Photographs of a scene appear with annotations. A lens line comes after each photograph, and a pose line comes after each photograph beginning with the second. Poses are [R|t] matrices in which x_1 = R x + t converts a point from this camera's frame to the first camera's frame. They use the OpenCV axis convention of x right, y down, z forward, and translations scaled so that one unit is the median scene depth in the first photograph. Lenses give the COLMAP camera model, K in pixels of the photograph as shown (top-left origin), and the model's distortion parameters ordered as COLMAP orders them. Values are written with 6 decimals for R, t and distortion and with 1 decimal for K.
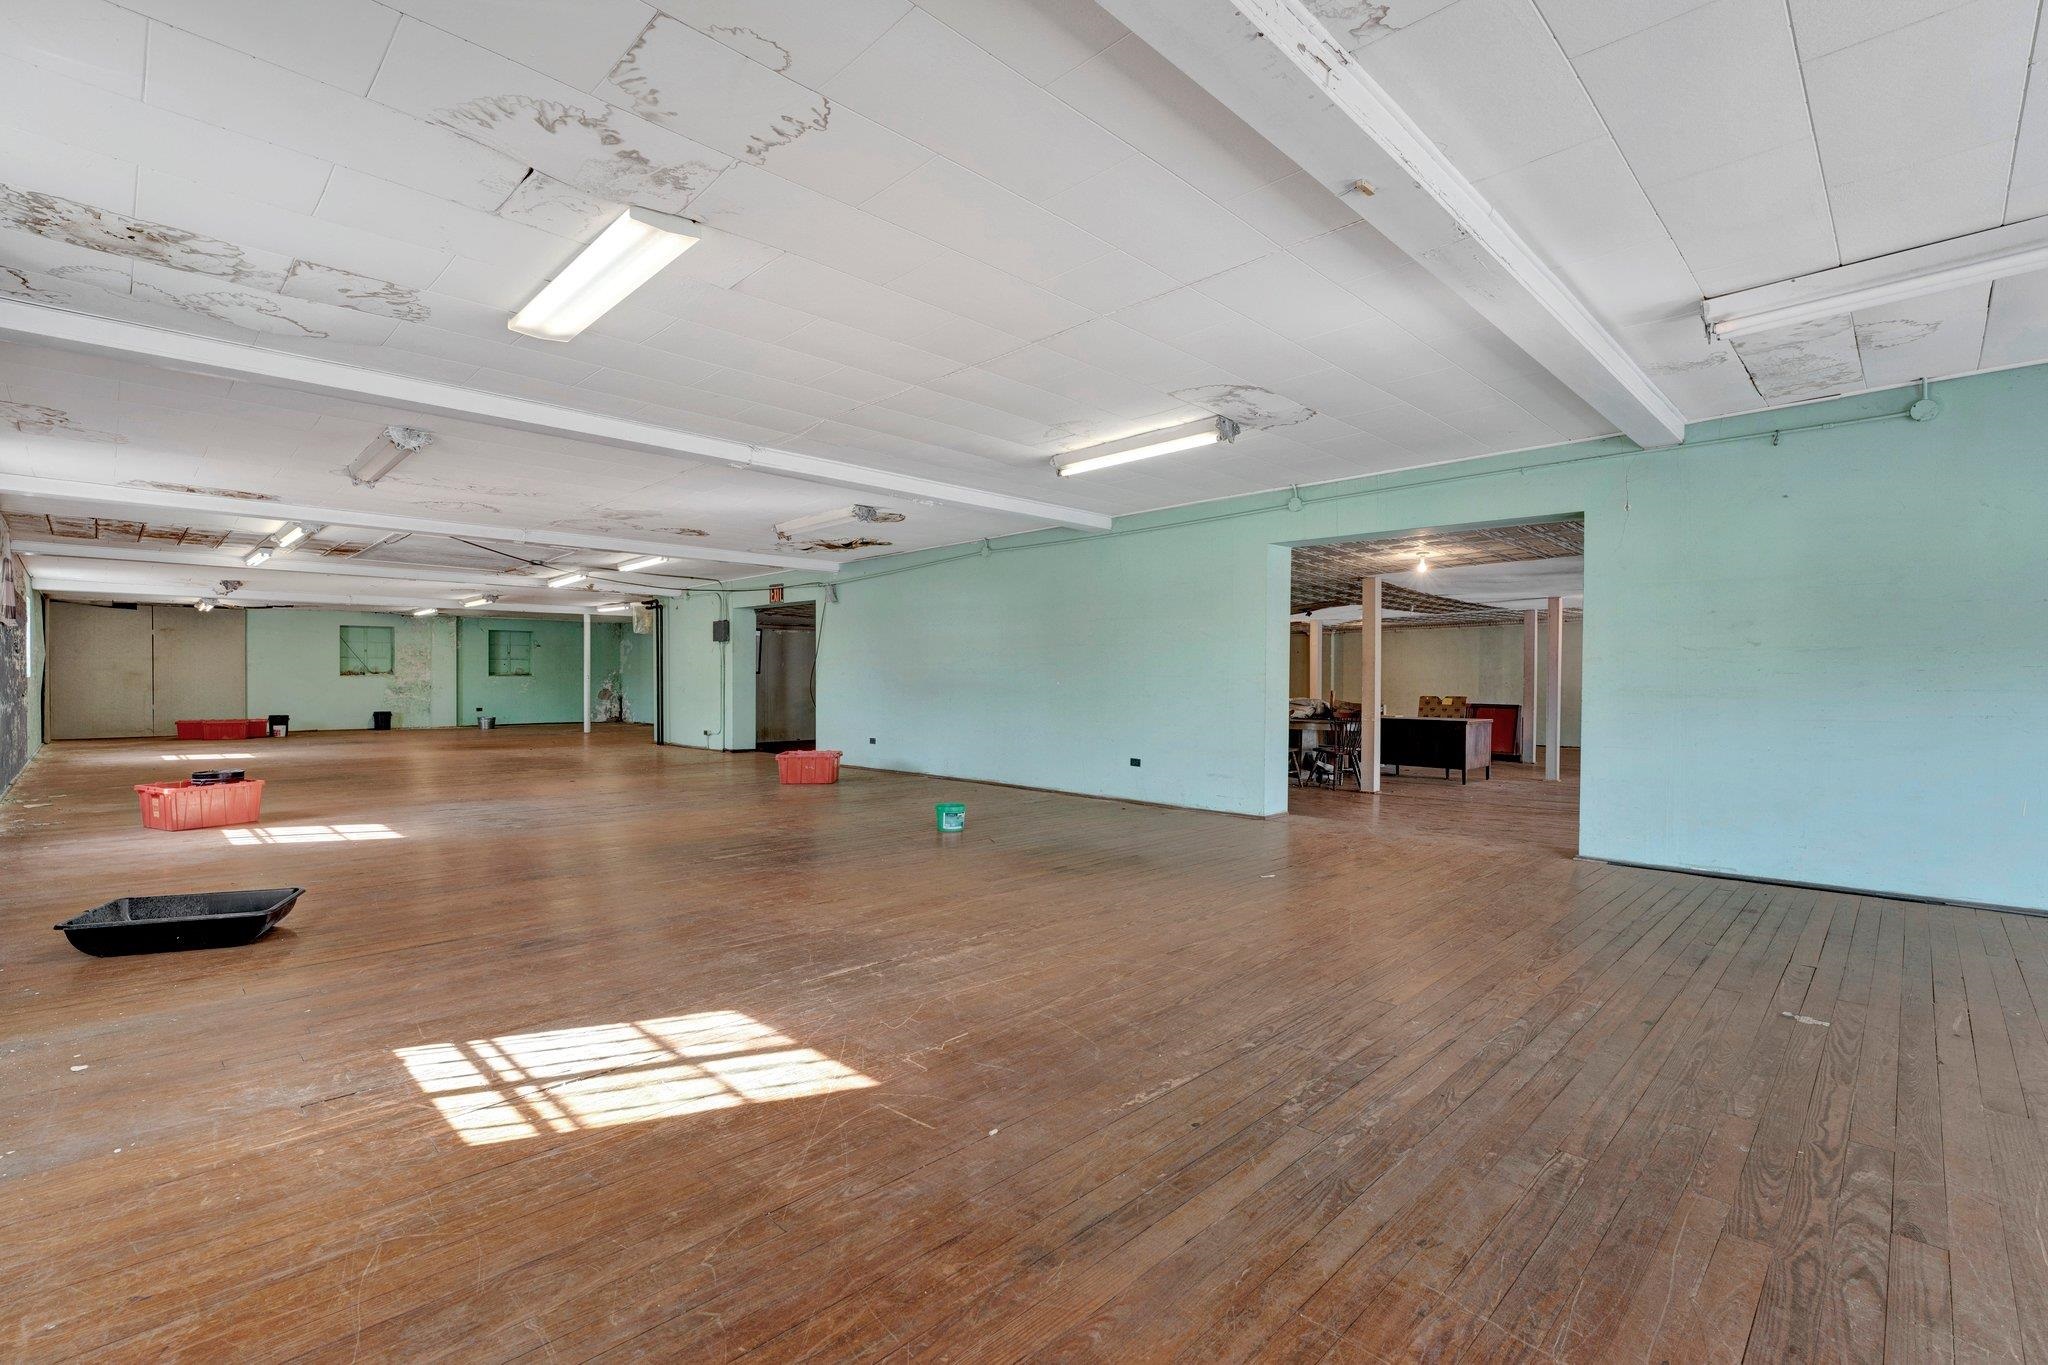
lens RADIAL K [[918.6, 0, 1034.5], [0, 918.6, 689.0], [0, 0, 1]] dist [-0.016531, 0.000014]
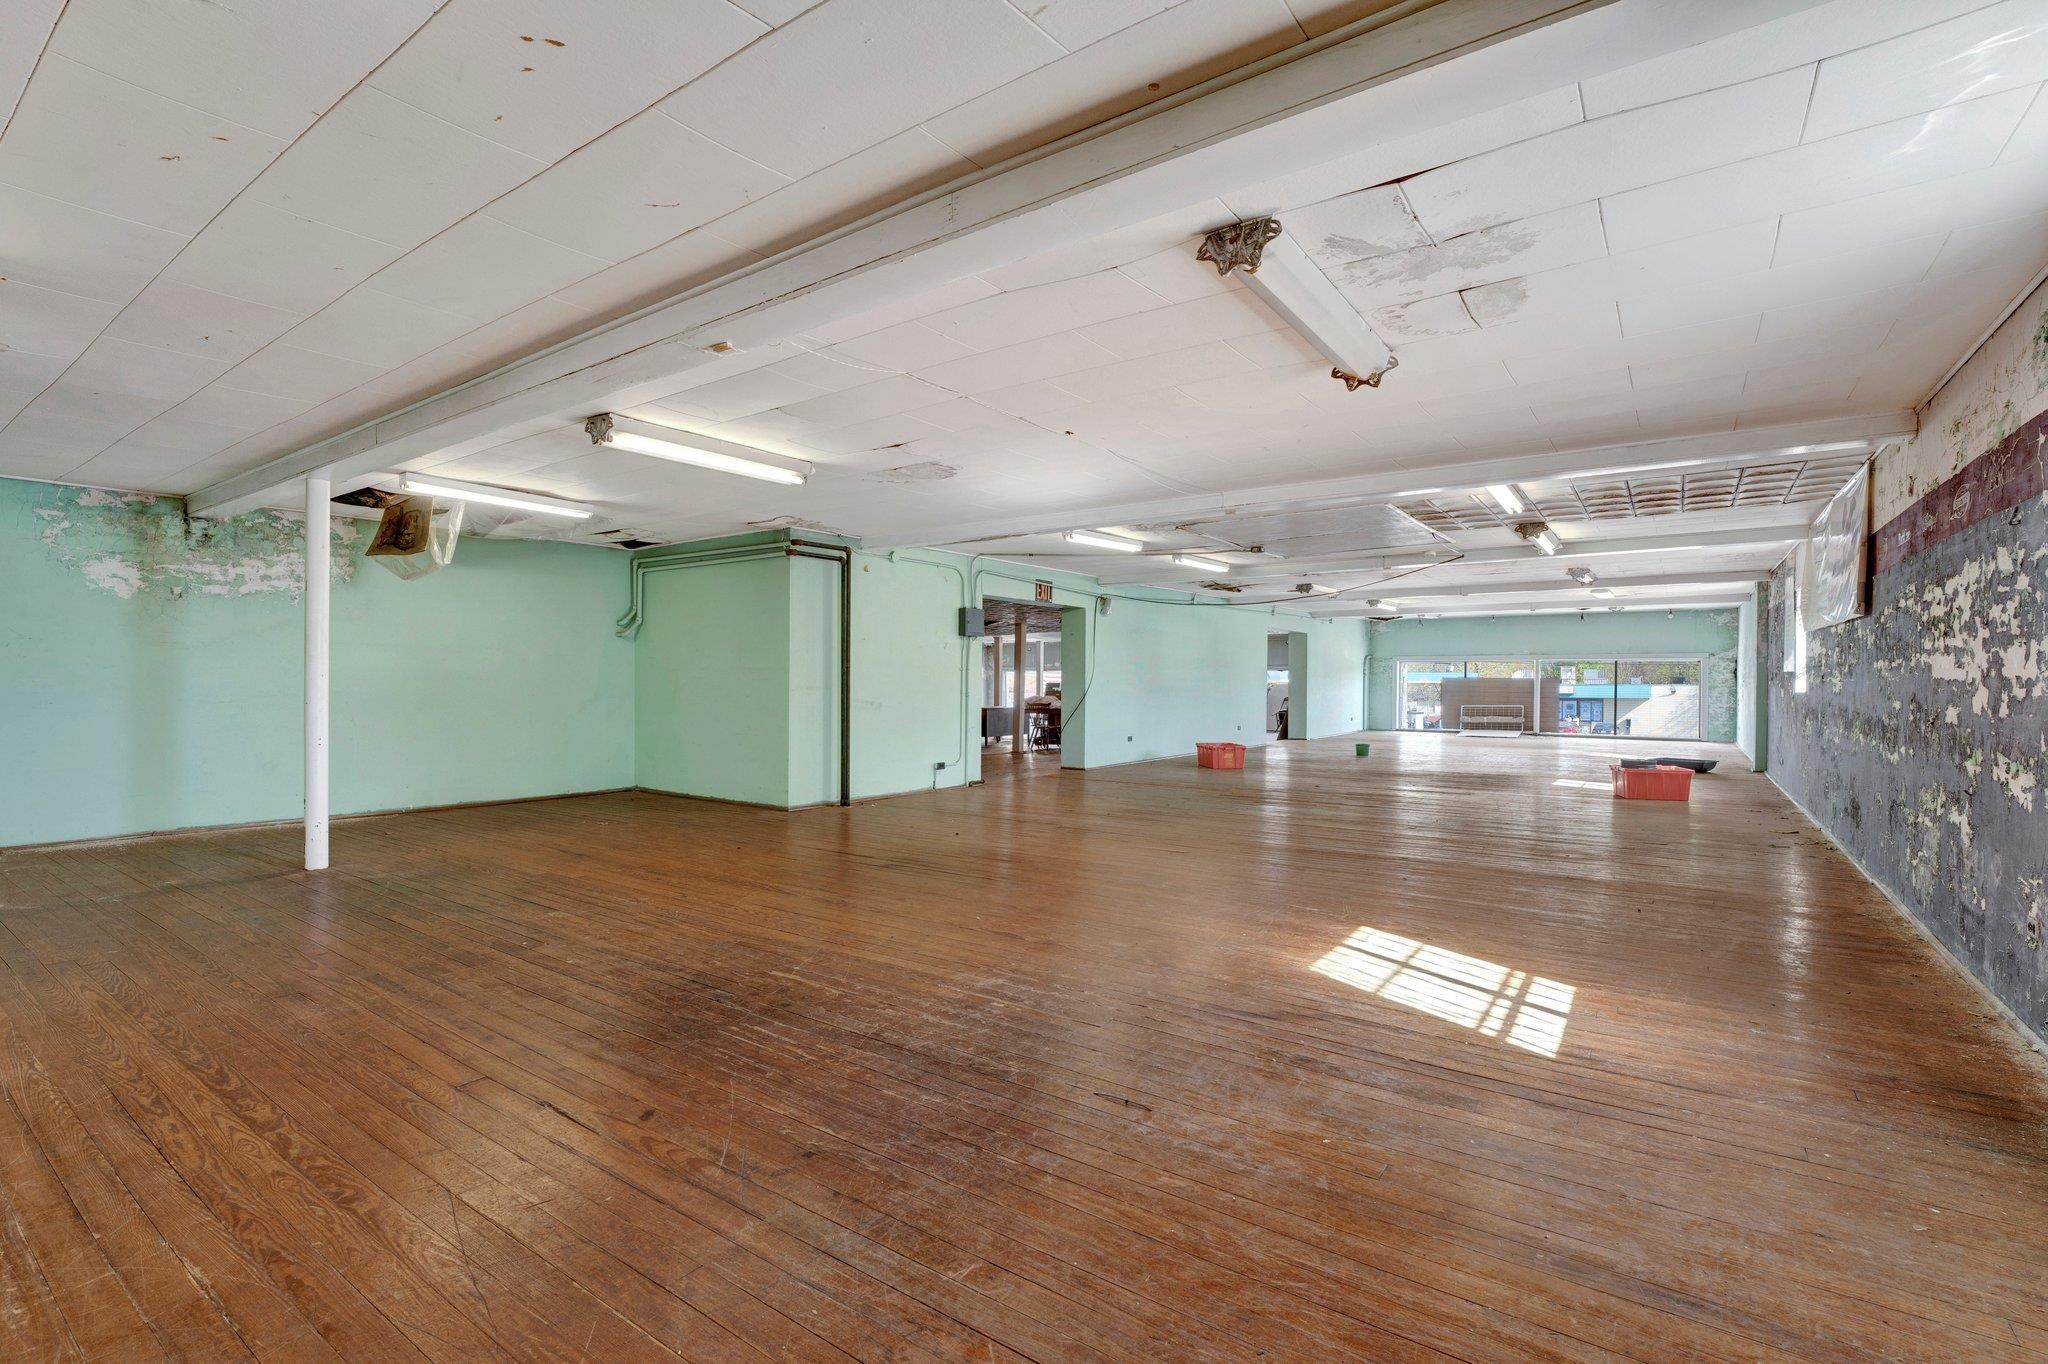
lens RADIAL K [[918.6, 0, 1039.8], [0, 918.6, 683.8], [0, 0, 1]] dist [-0.016531, 0.000014]
pose [[-0.162639, -0.005123, 0.986672, -1.421634], [-0.003169, 0.999984, 0.004670, -0.012376], [-0.986681, -0.002367, -0.162653, 1.531677]]
